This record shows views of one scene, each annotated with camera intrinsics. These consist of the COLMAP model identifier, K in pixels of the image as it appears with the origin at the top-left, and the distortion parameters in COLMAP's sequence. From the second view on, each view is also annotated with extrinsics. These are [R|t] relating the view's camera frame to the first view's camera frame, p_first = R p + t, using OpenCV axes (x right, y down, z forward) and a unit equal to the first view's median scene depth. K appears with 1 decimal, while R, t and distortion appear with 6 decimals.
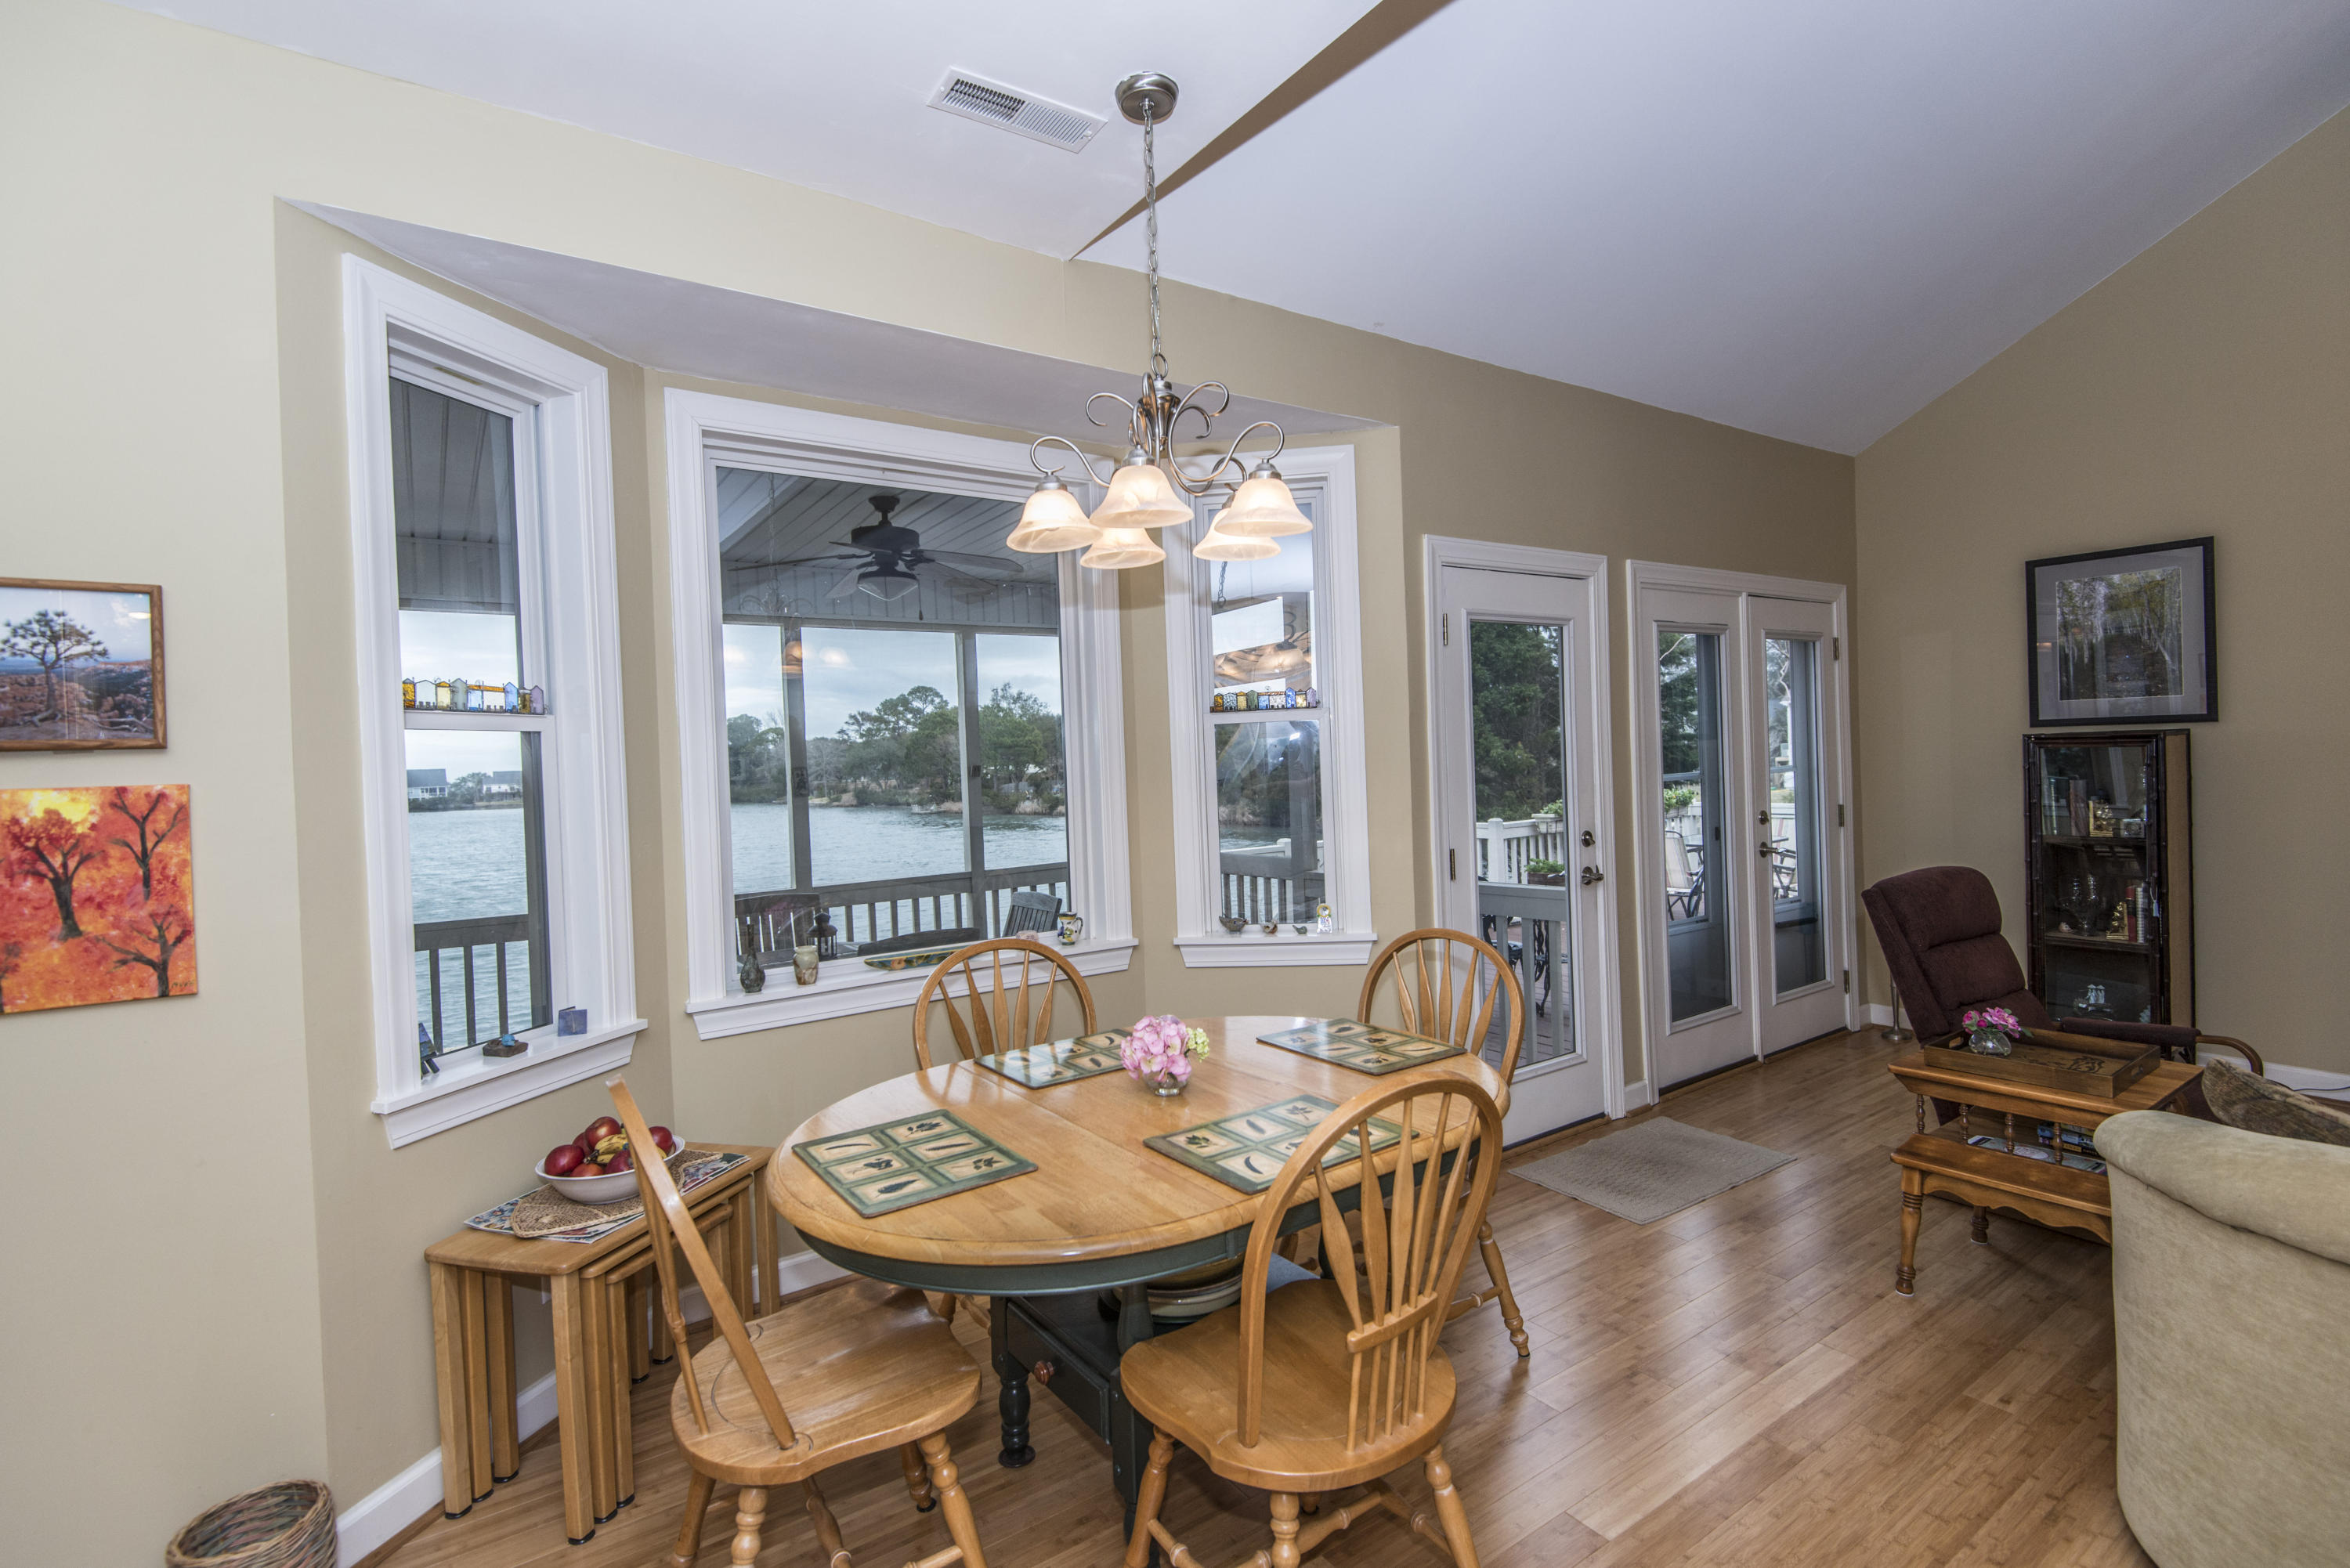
lens RADIAL K [[1092.4, 0, 1185.4], [0, 1092.4, 773.4], [0, 0, 1]] dist [0.002682, 0.000091]
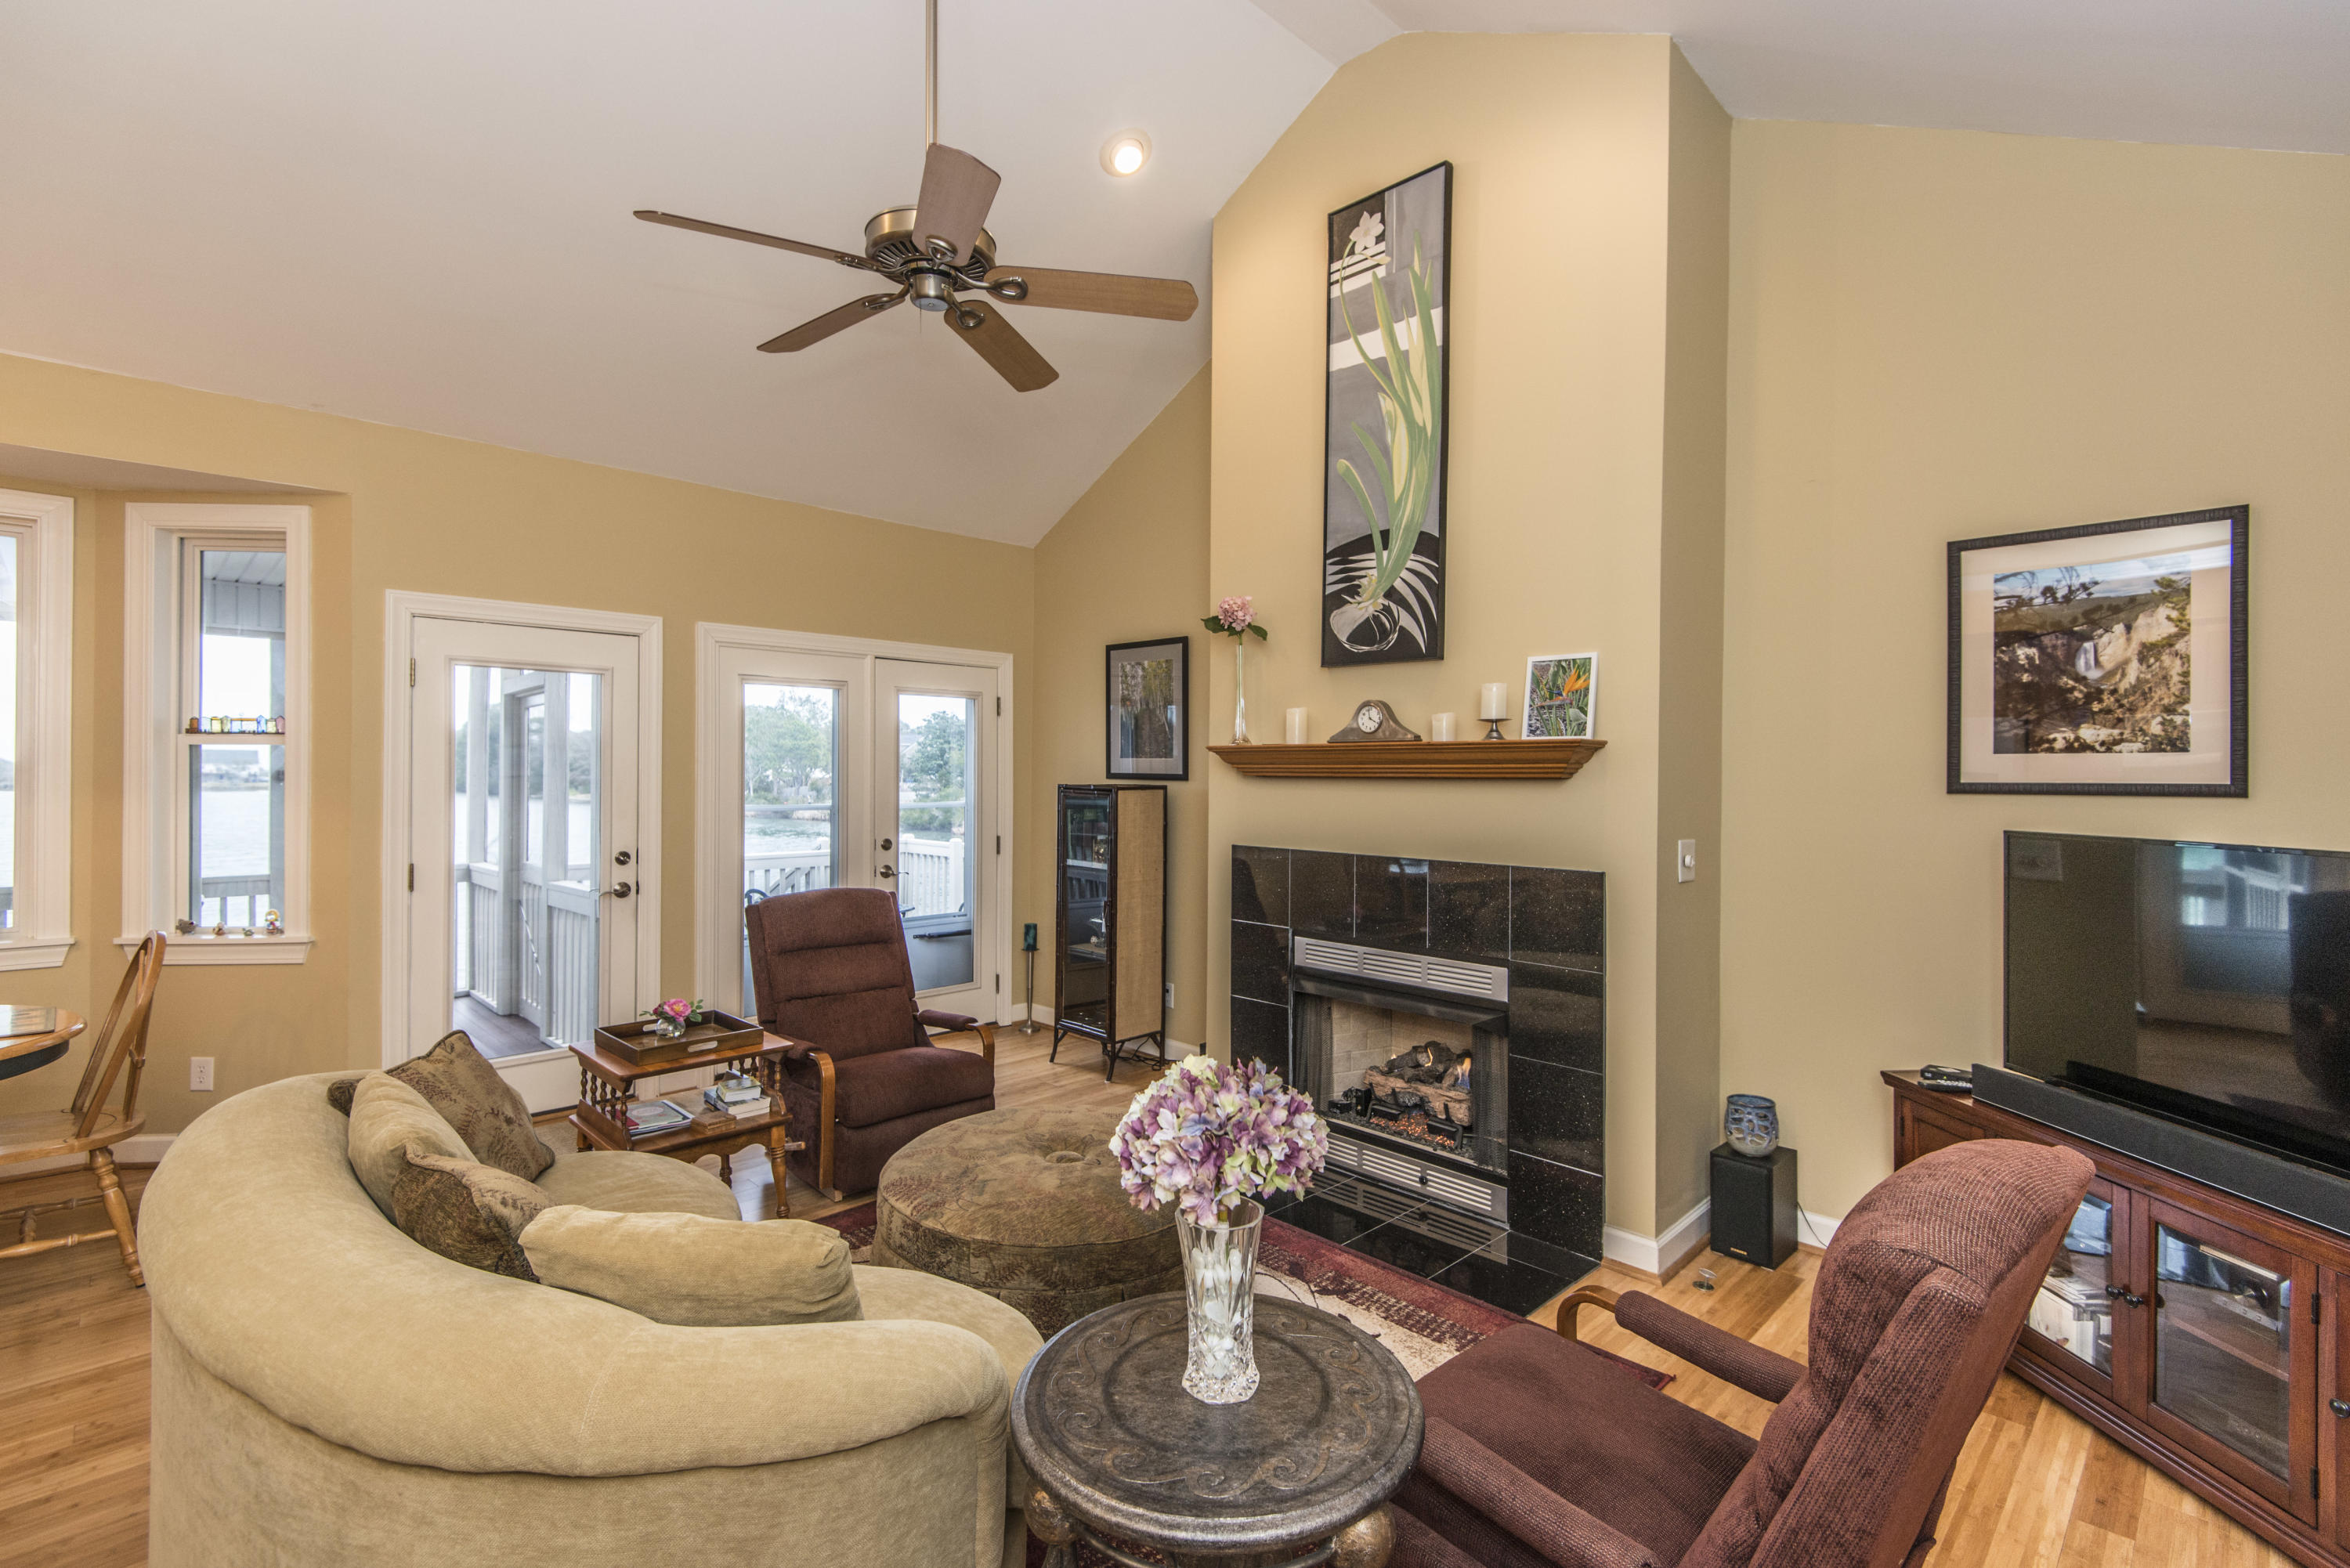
lens RADIAL K [[1073.2, 0, 1171.7], [0, 1073.2, 767.6], [0, 0, 1]] dist [0.022635, -0.012890]
pose [[0.983155, 0.046142, 0.176854, 0.634532], [-0.042560, 0.998806, -0.023997, -0.030001], [-0.177750, 0.016066, 0.983944, -0.202127]]
